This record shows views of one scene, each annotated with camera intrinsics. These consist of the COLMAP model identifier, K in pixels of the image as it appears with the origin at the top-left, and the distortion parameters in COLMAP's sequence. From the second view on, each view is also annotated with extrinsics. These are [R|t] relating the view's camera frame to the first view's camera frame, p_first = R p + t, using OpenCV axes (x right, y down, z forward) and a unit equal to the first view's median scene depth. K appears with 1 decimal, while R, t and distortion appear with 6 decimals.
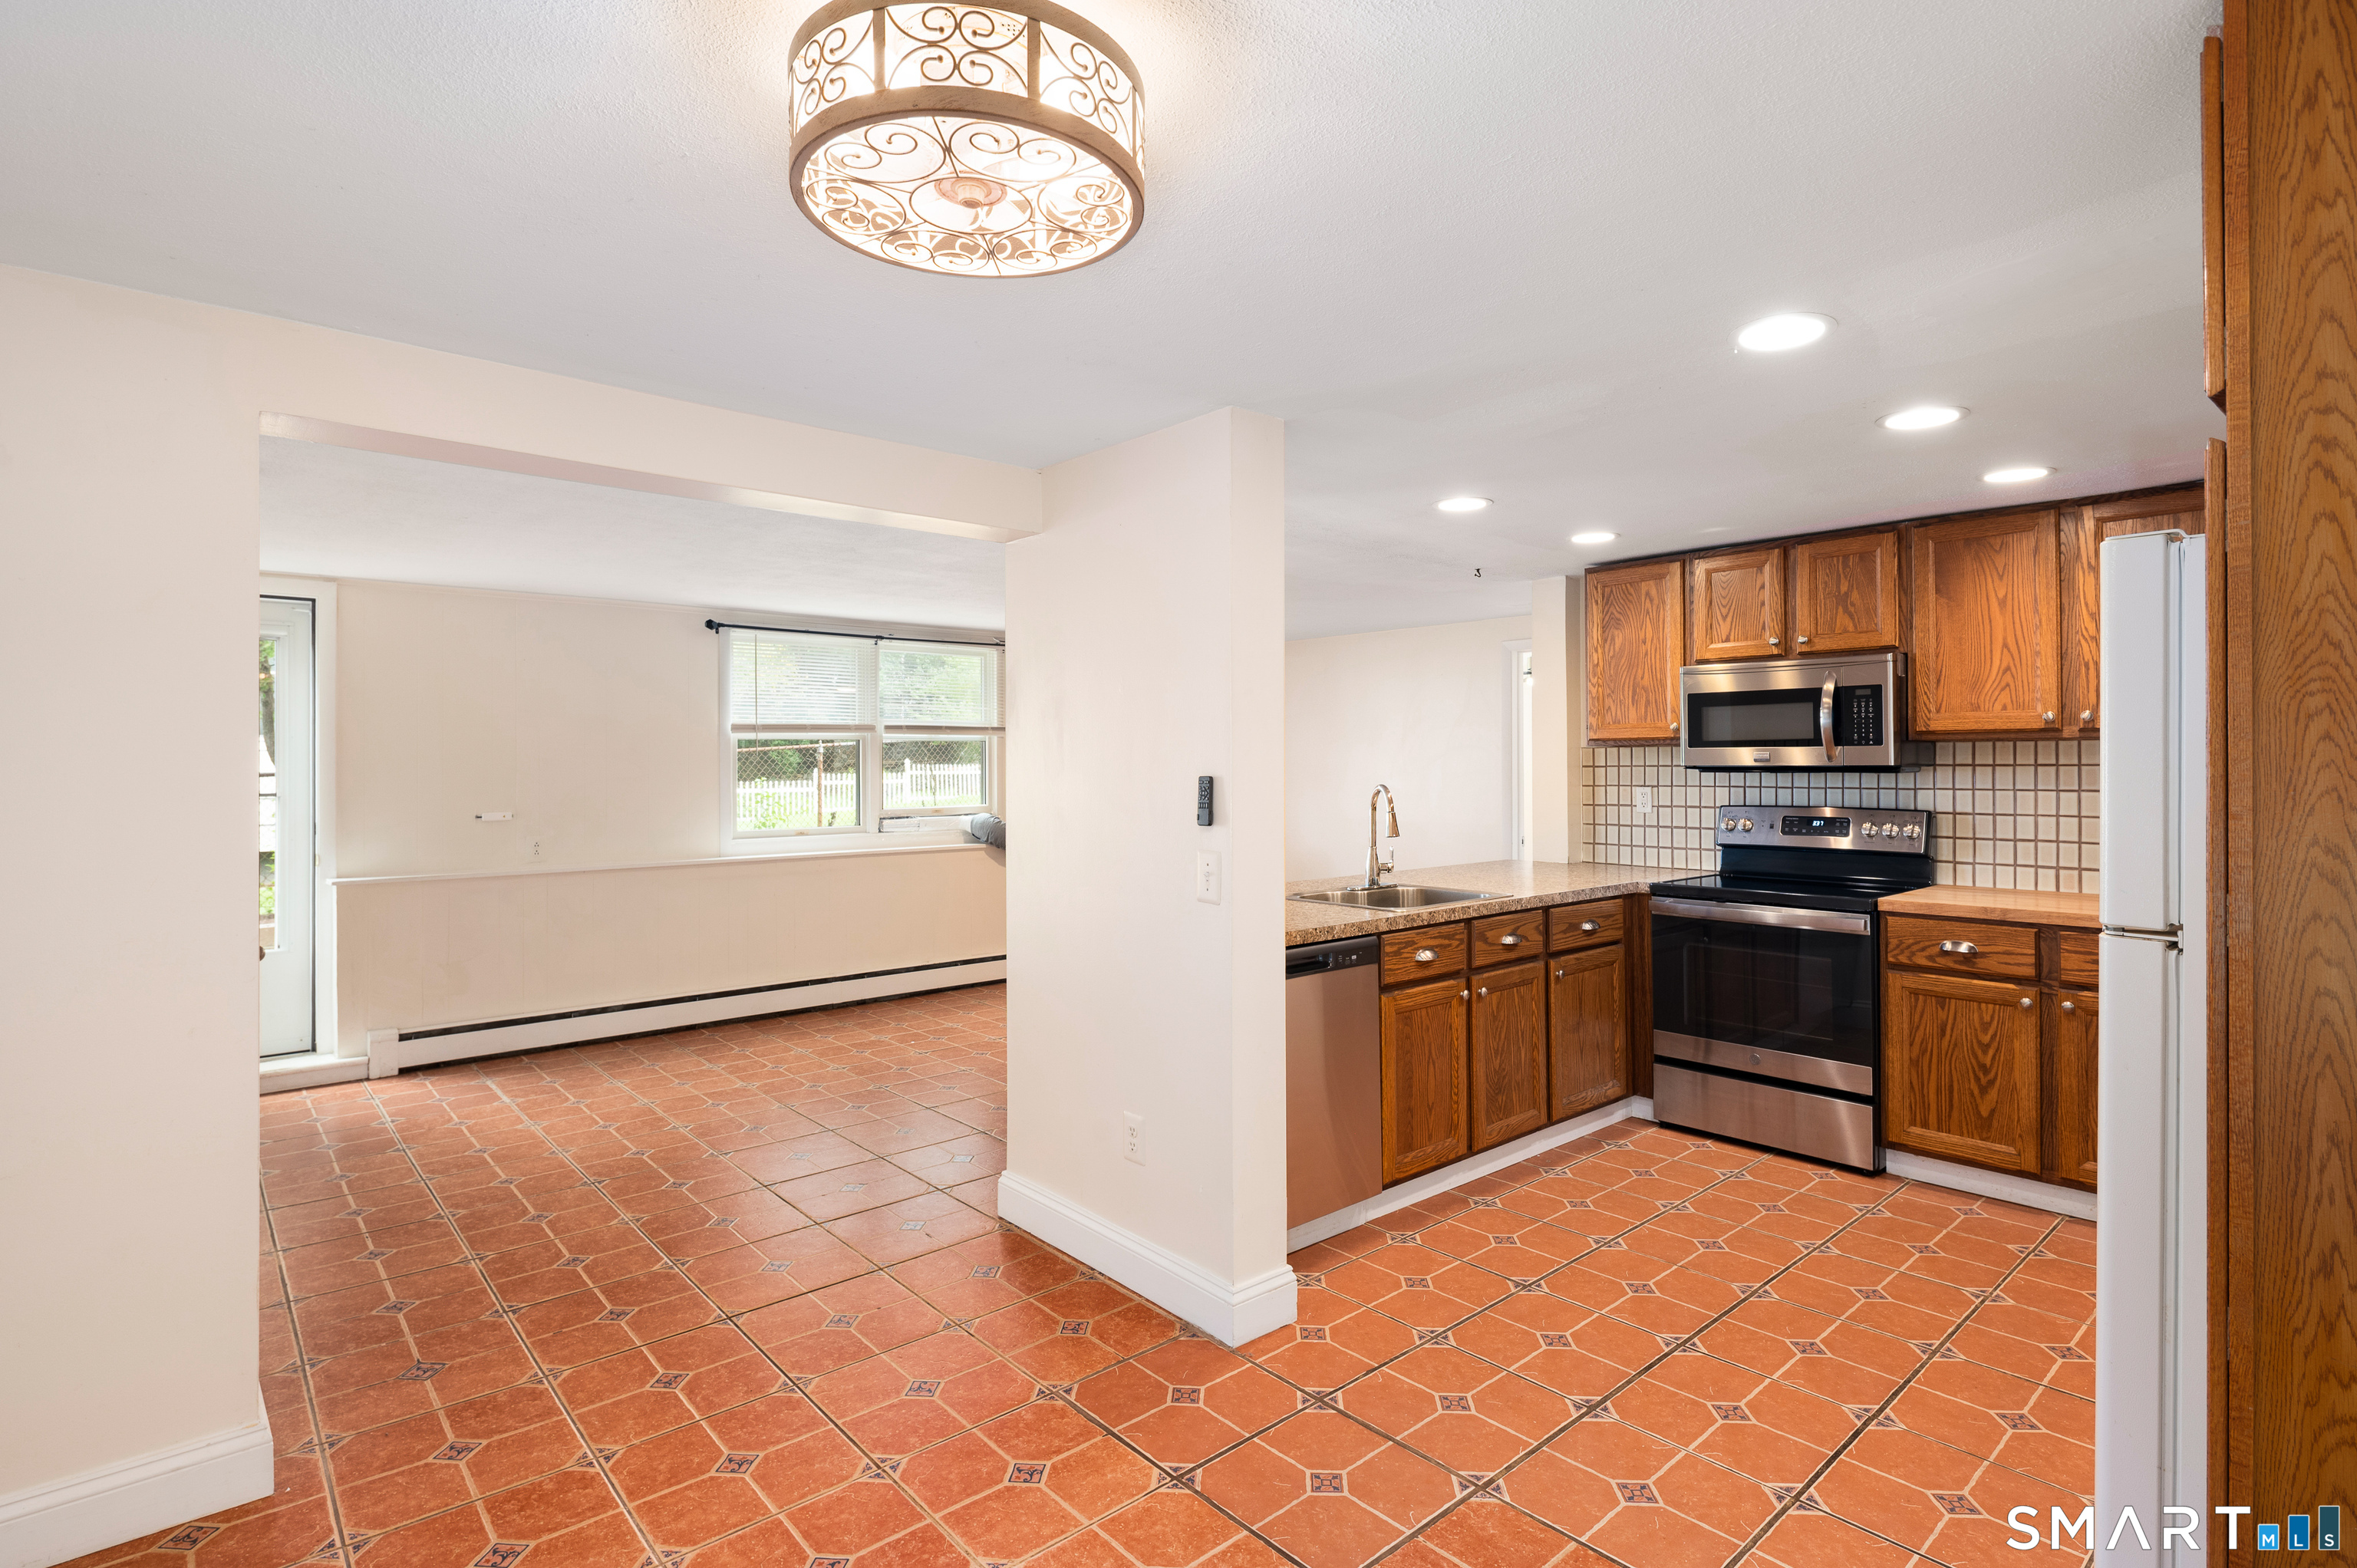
lens RADIAL K [[1149.5, 0, 1184.1], [0, 1149.5, 760.7], [0, 0, 1]] dist [0.006336, -0.003614]
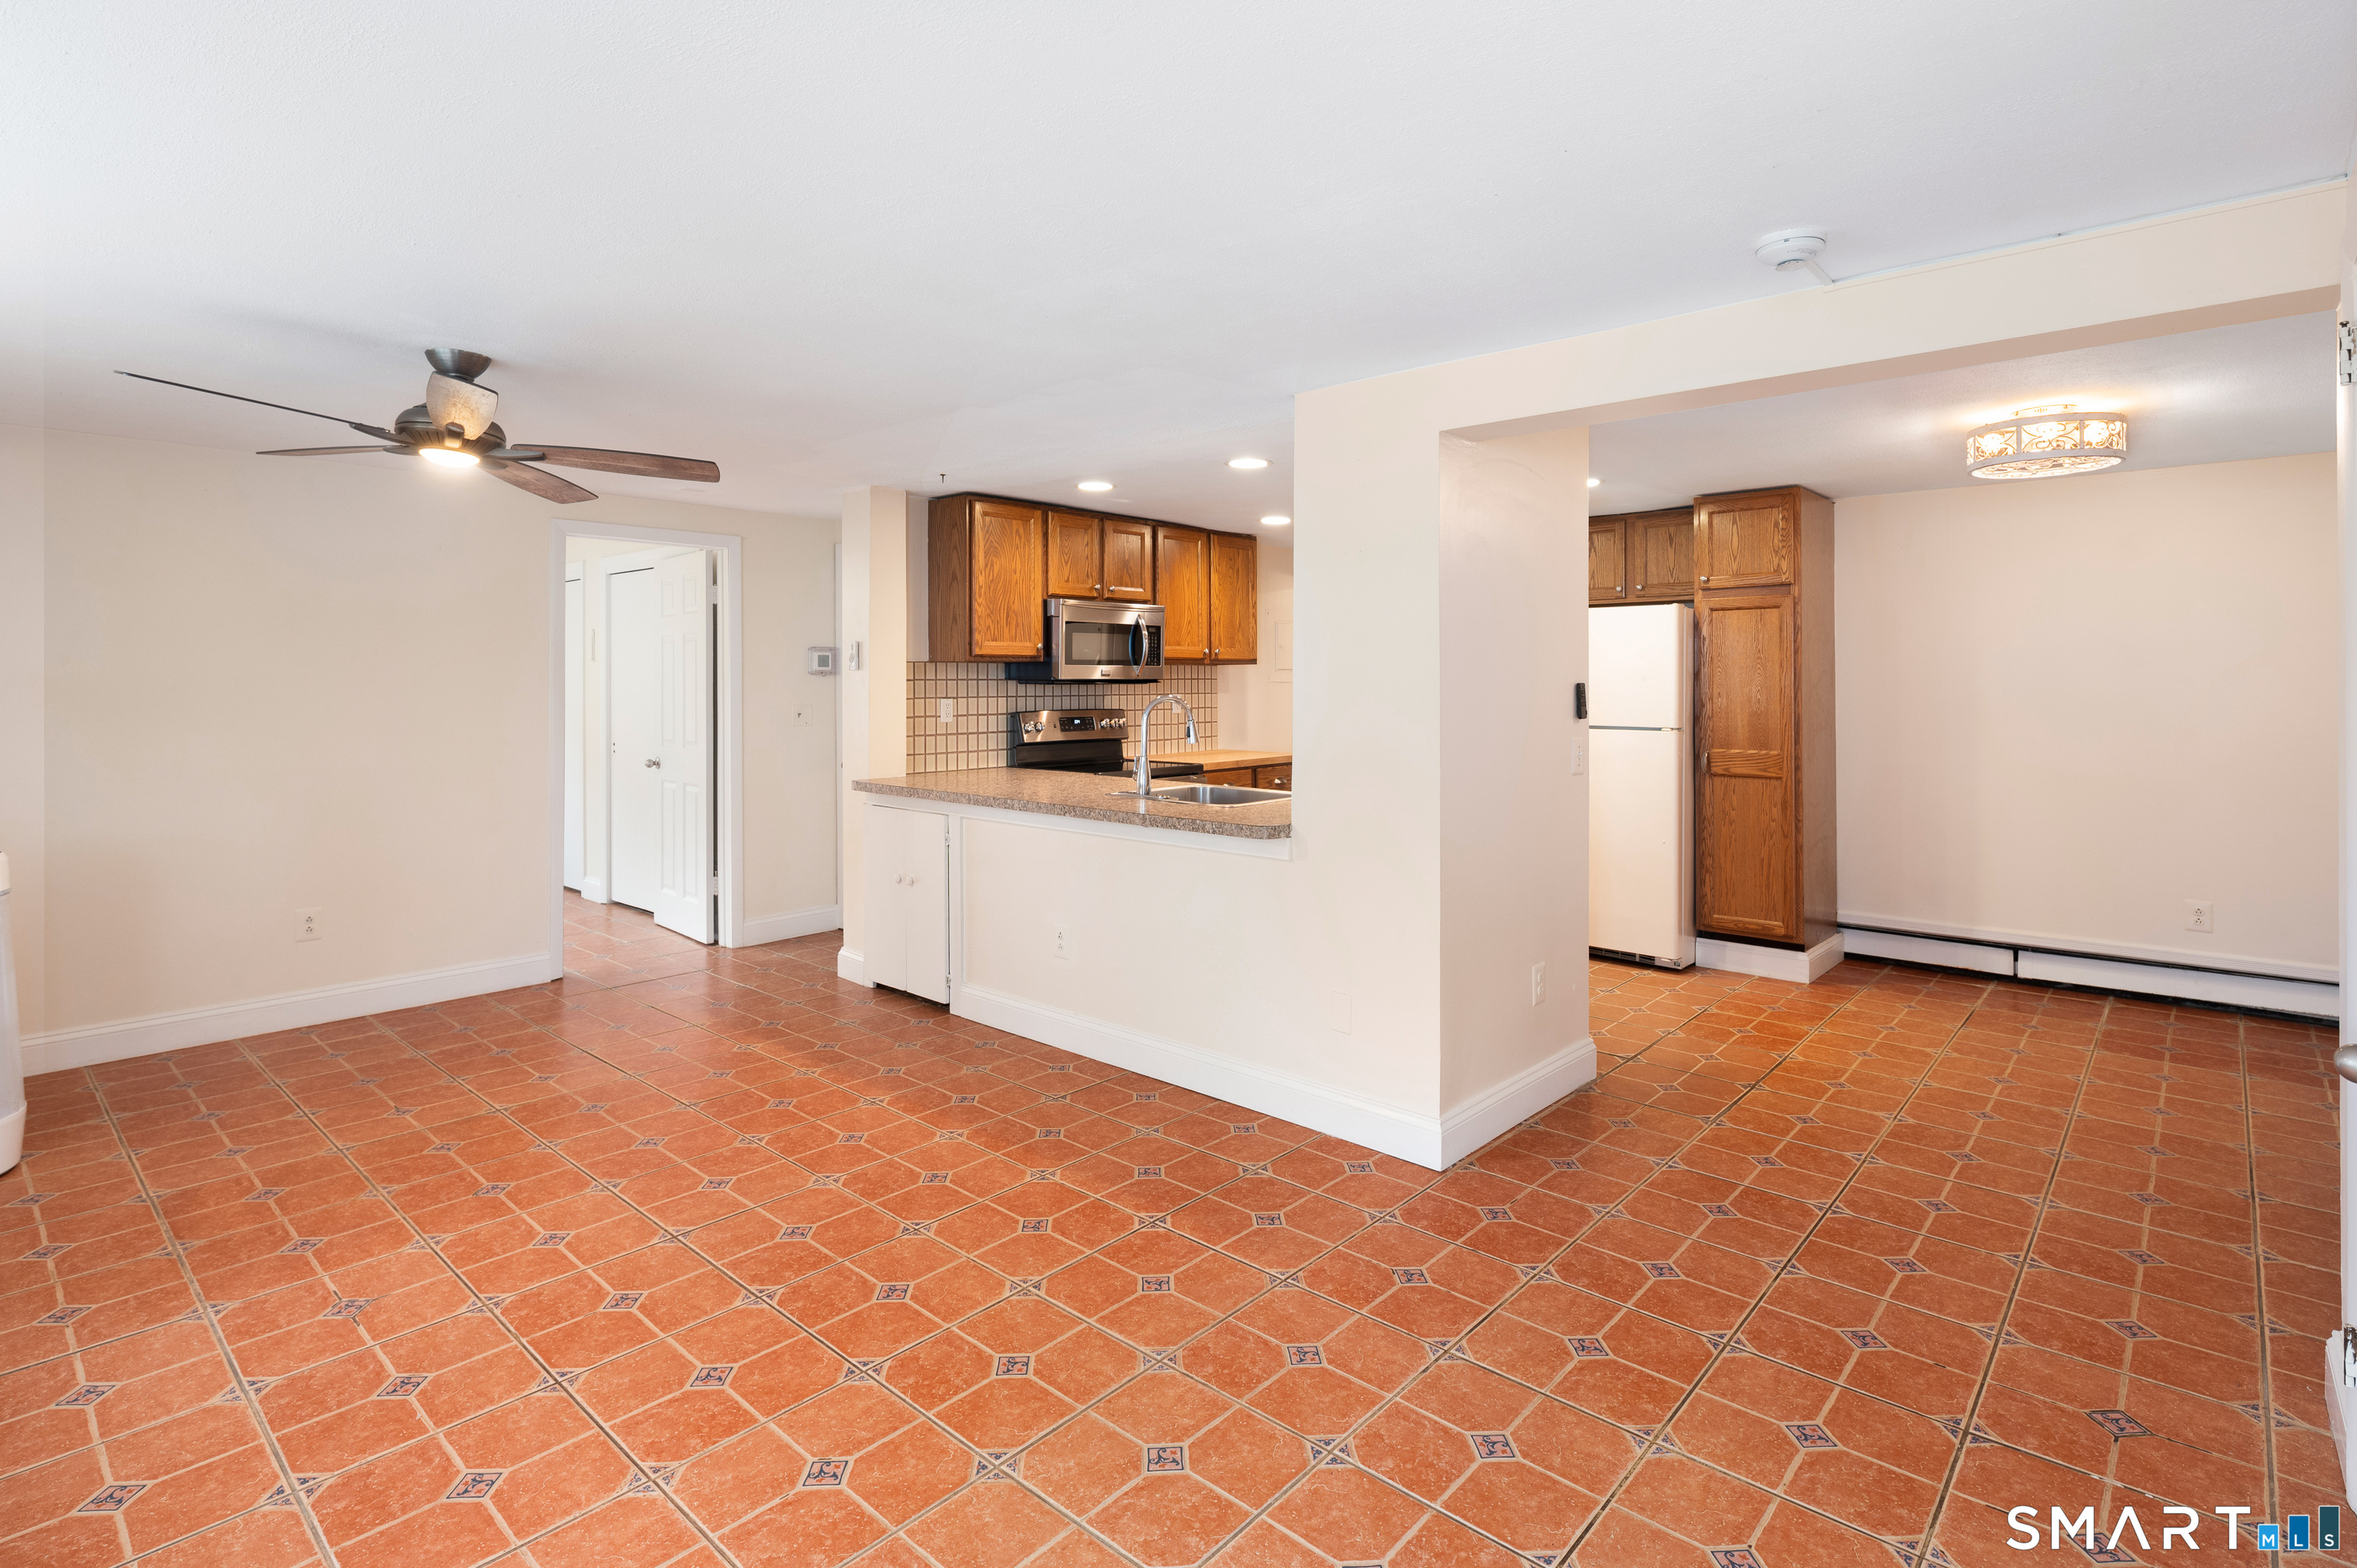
lens RADIAL K [[1149.5, 0, 1192.3], [0, 1149.5, 697.7], [0, 0, 1]] dist [0.006336, -0.003614]
pose [[-0.130545, -0.014139, 0.991342, -0.923250], [-0.000883, 0.999900, 0.014145, 0.007550], [-0.991442, 0.000971, -0.130544, 1.163904]]
